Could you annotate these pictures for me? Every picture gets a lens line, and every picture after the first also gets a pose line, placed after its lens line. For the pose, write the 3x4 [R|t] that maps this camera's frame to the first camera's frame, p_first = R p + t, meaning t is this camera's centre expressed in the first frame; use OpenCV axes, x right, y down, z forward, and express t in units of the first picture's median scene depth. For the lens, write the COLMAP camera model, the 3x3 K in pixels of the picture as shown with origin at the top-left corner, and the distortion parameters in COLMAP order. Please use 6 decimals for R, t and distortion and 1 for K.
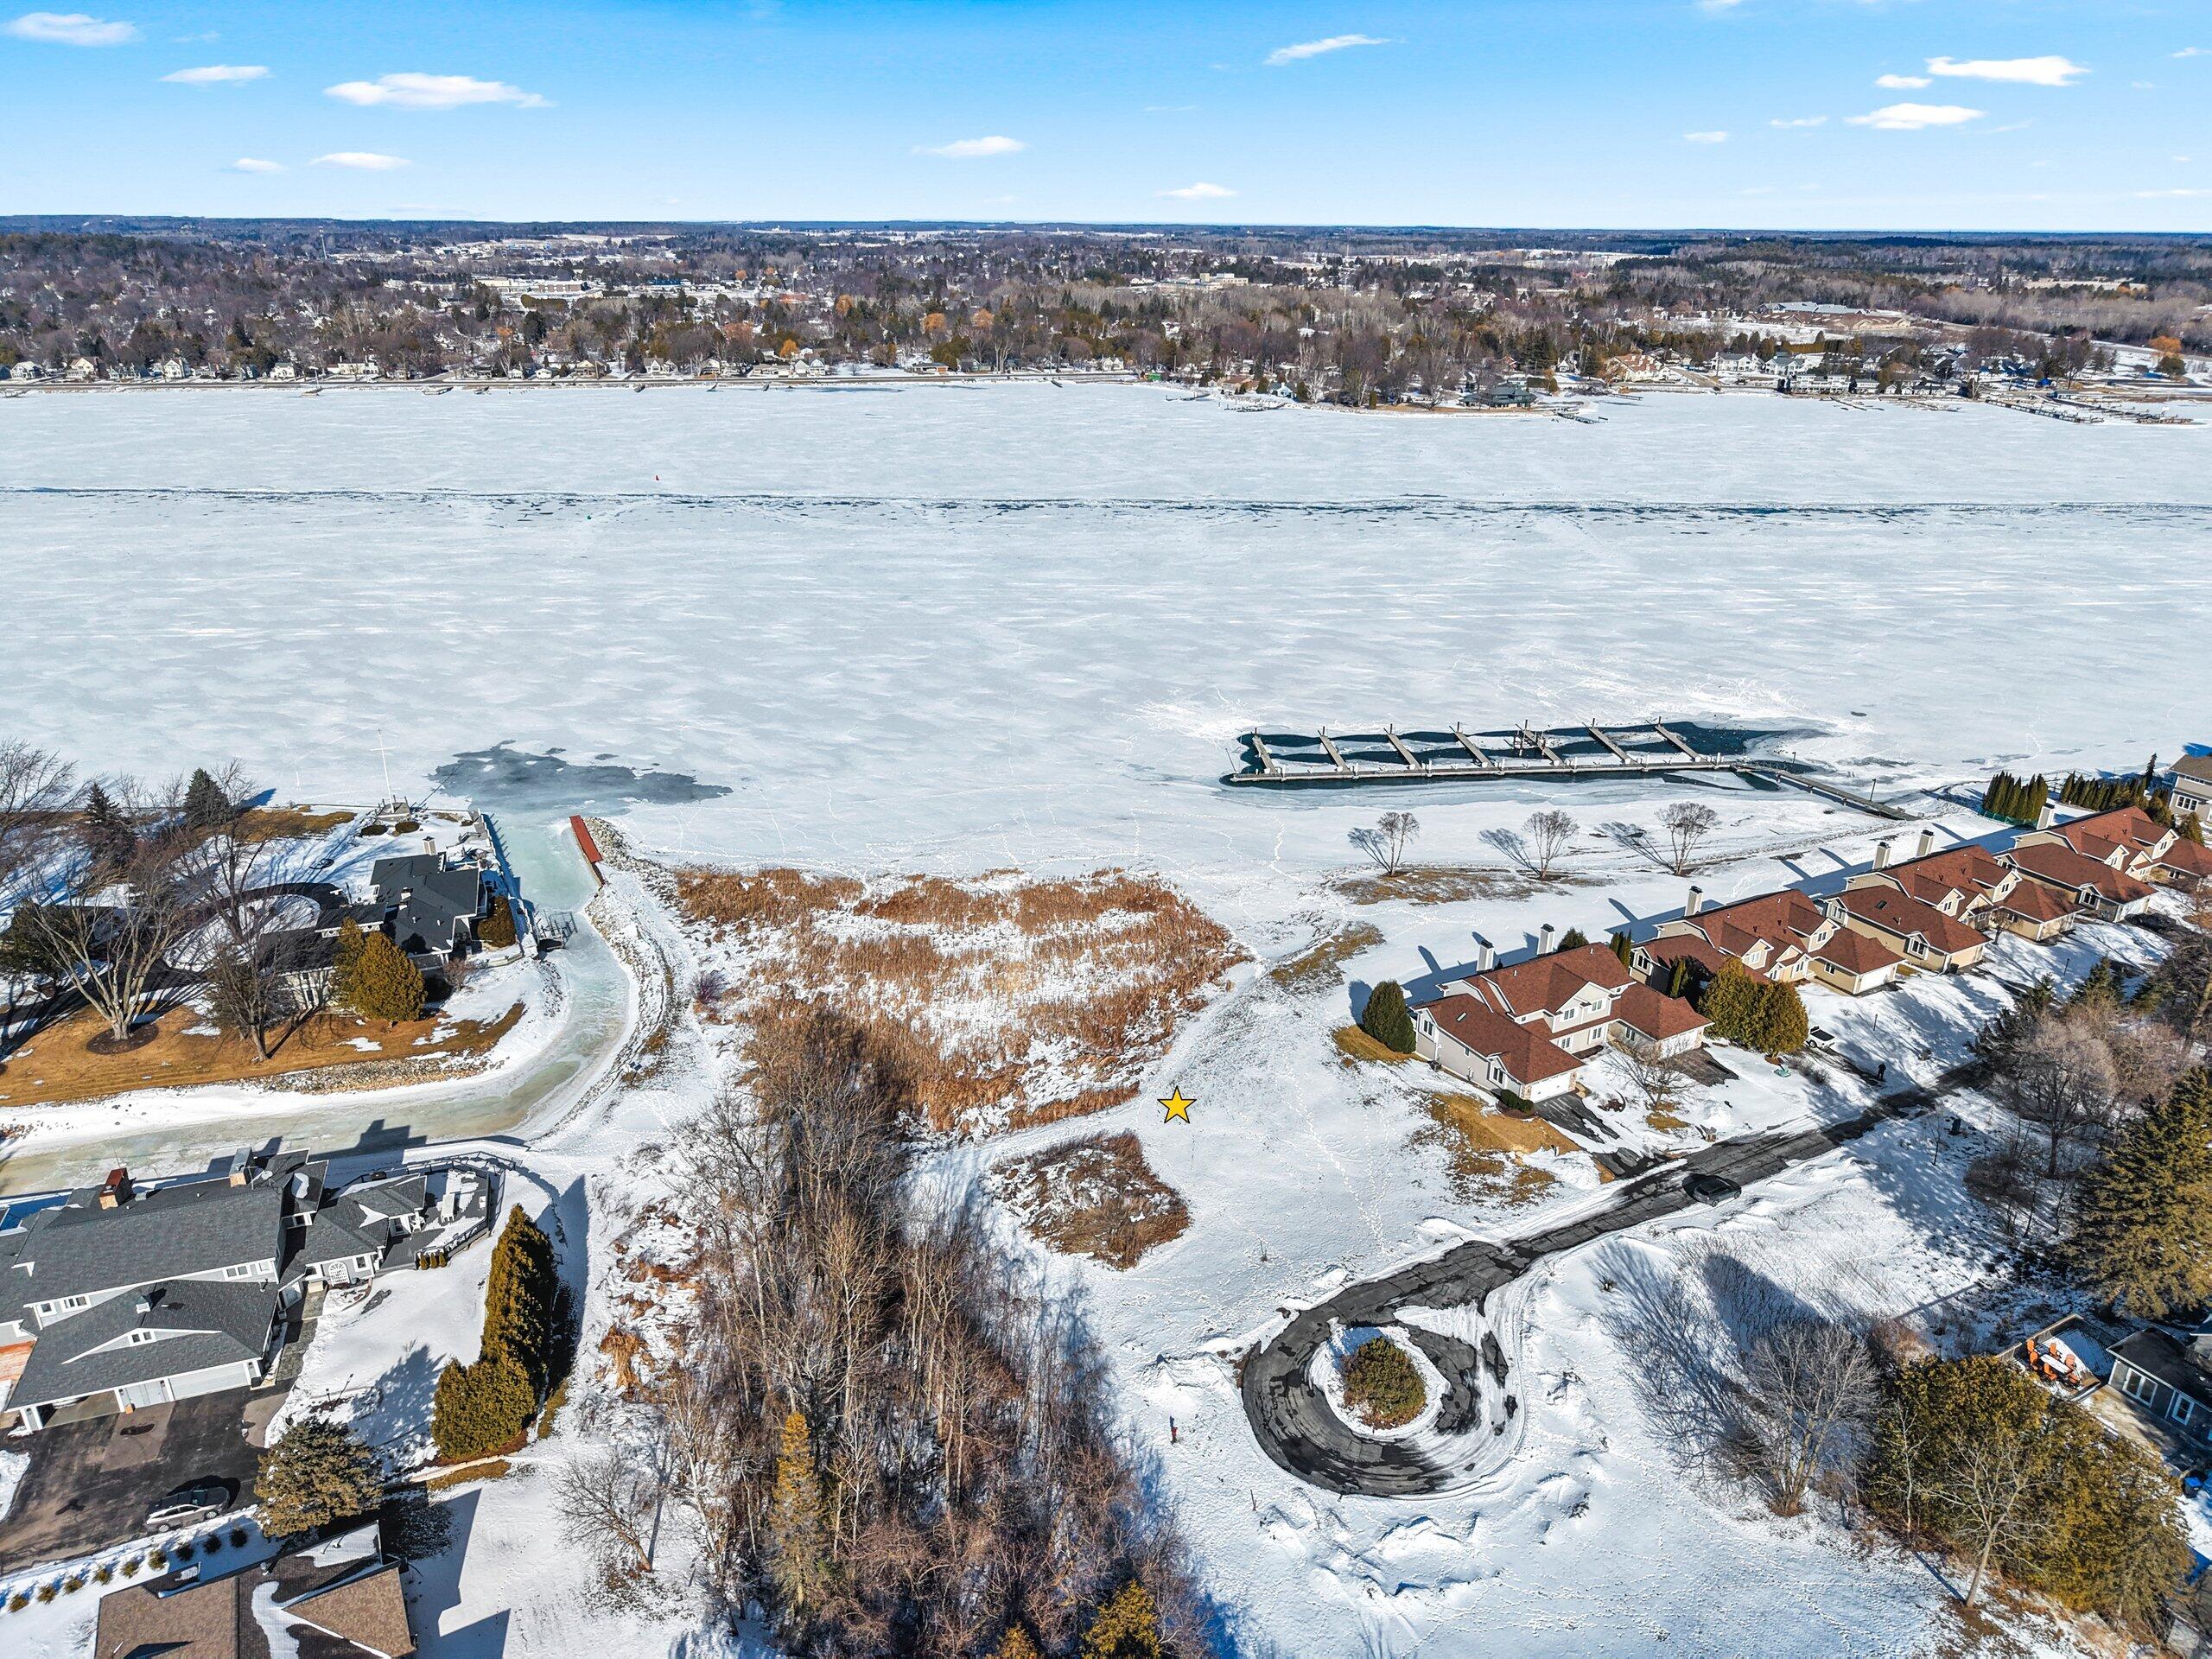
lens RADIAL K [[1478.8, 0, 1106.0], [0, 1478.8, 829.5], [0, 0, 1]] dist [0.035253, -0.051774]
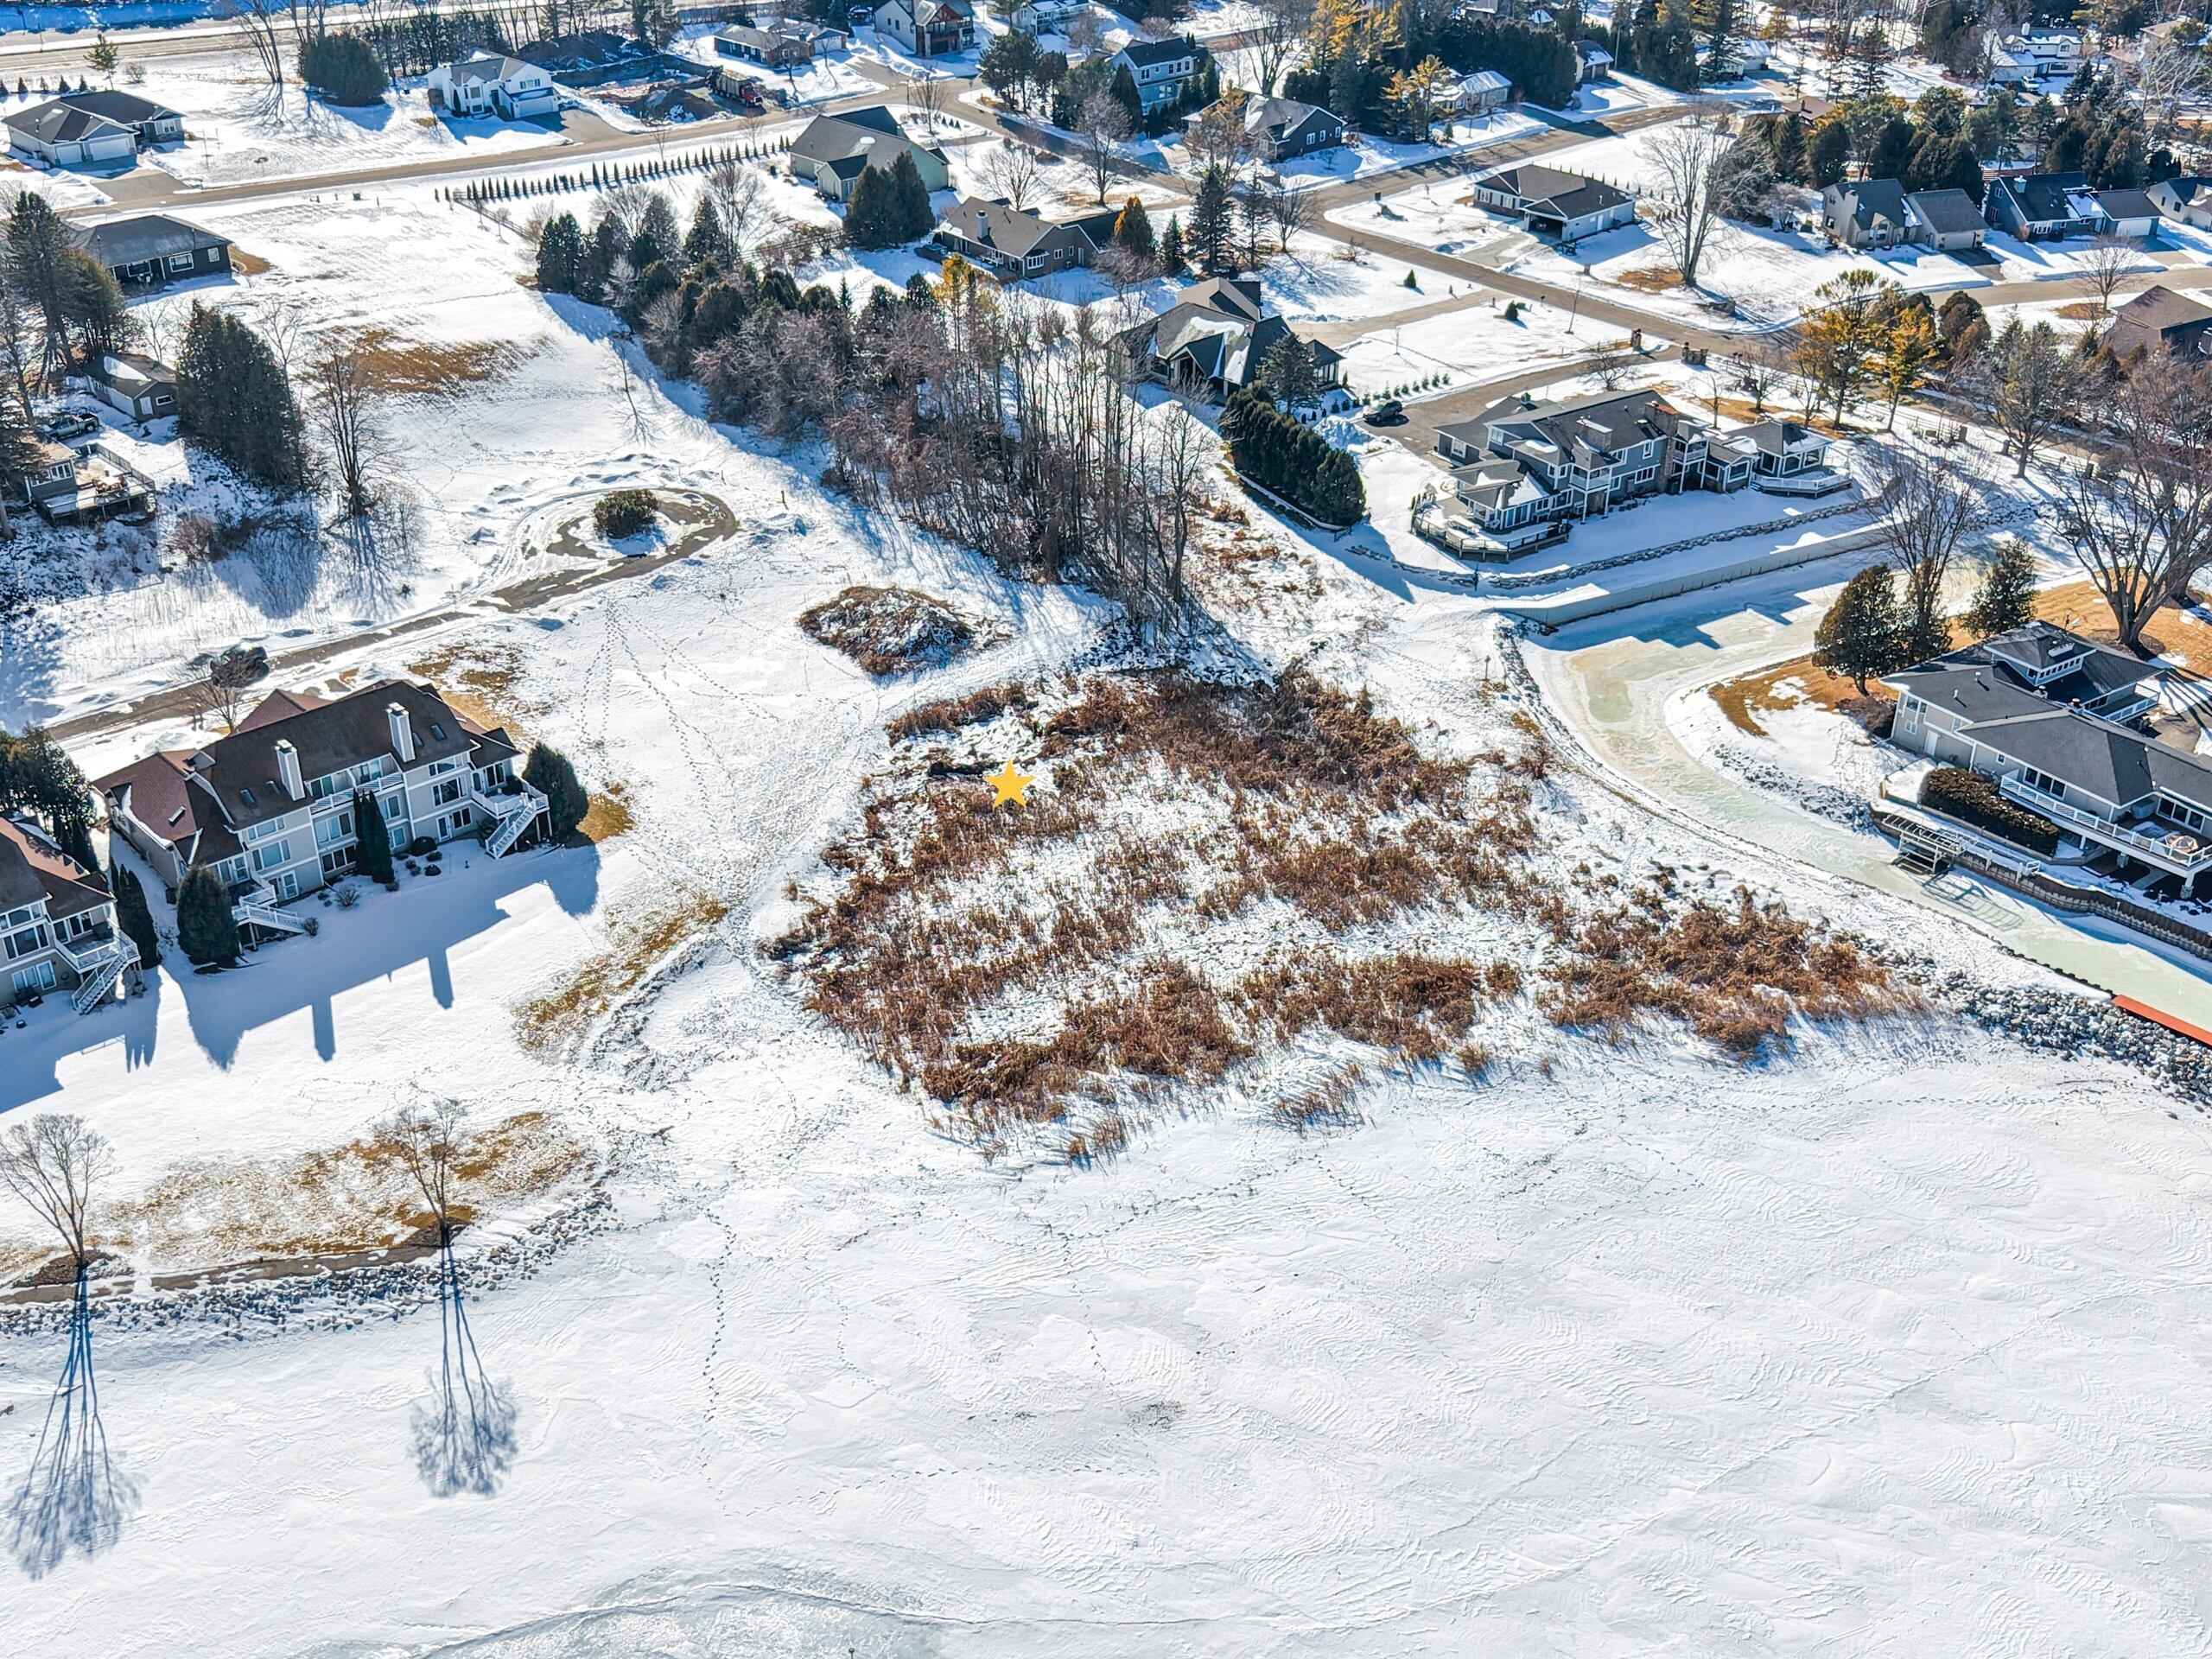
lens RADIAL K [[2317.4, 0, 1102.2], [0, 2317.4, 833.2], [0, 0, 1]] dist [0.161744, -0.465965]
pose [[-0.966972, 0.120692, -0.224494, 0.248702], [-0.103331, 0.619522, 0.778148, -0.980984], [0.232995, 0.775645, -0.586590, 2.263839]]
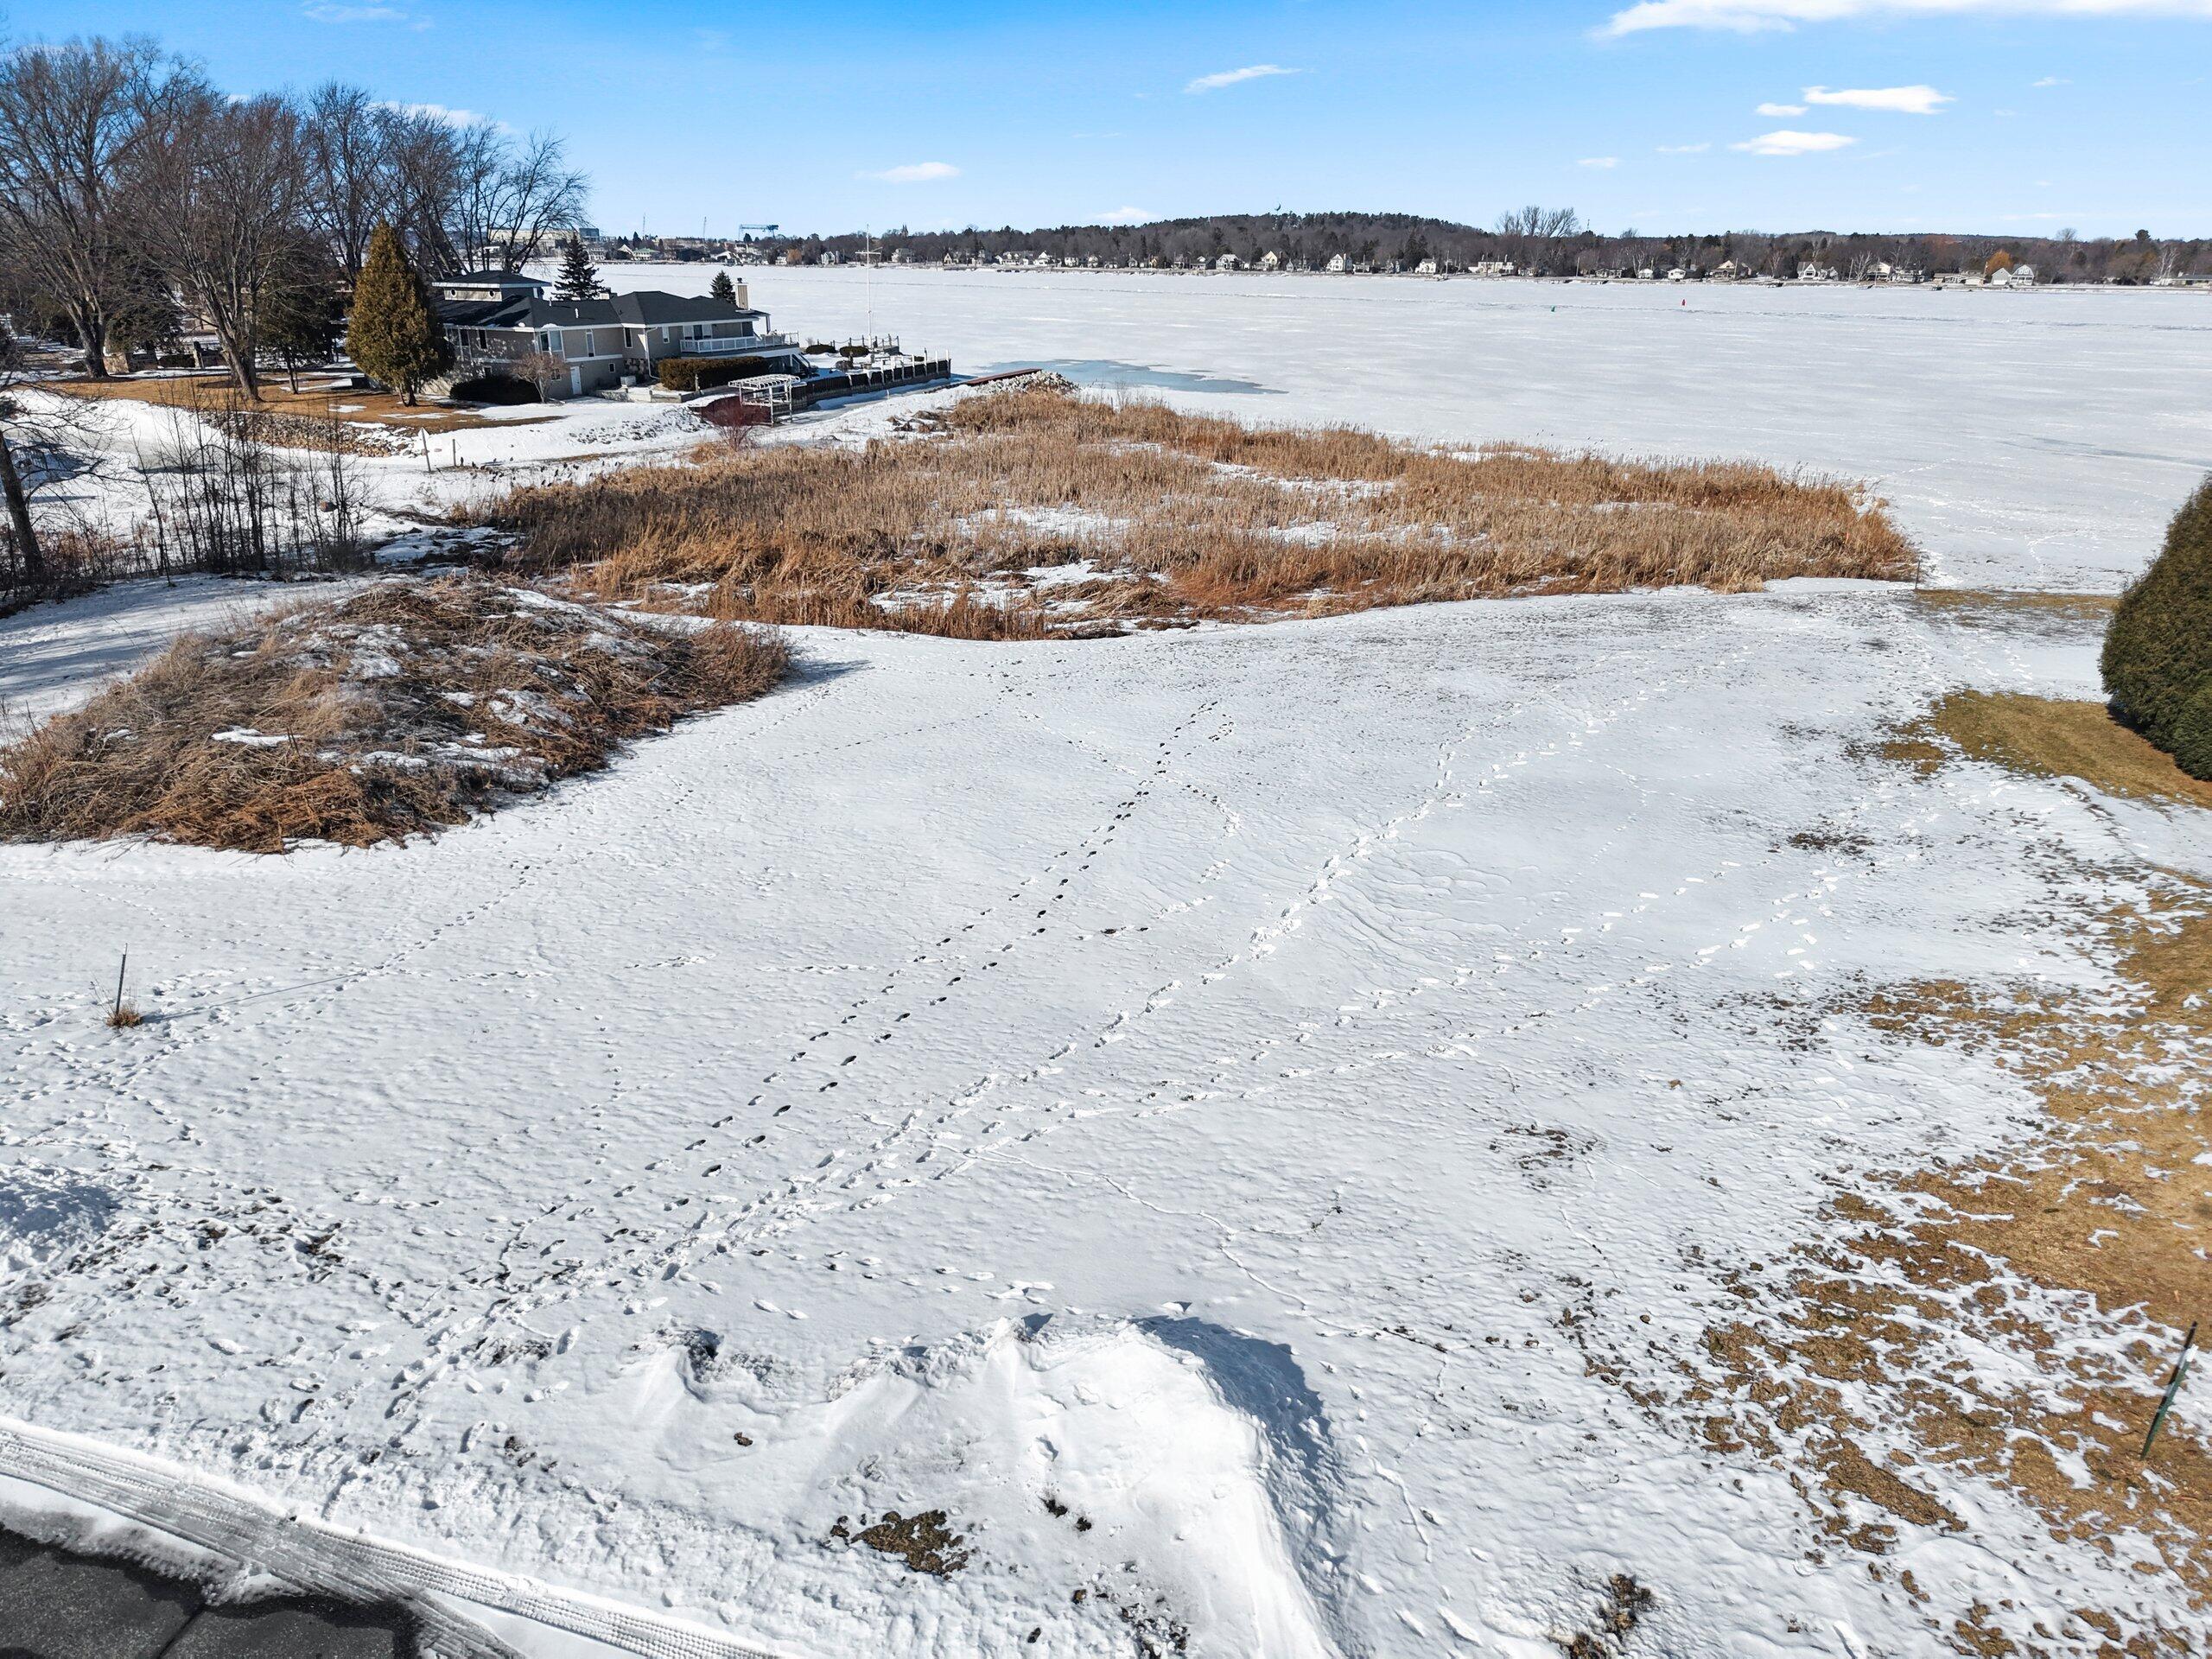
lens RADIAL K [[1462.4, 0, 1114.2], [0, 1462.4, 842.1], [0, 0, 1]] dist [0.029465, -0.033946]
pose [[0.719198, 0.267701, -0.641163, 0.290616], [-0.275570, 0.957015, 0.090467, 0.234192], [0.637821, 0.111622, 0.762053, 0.974690]]
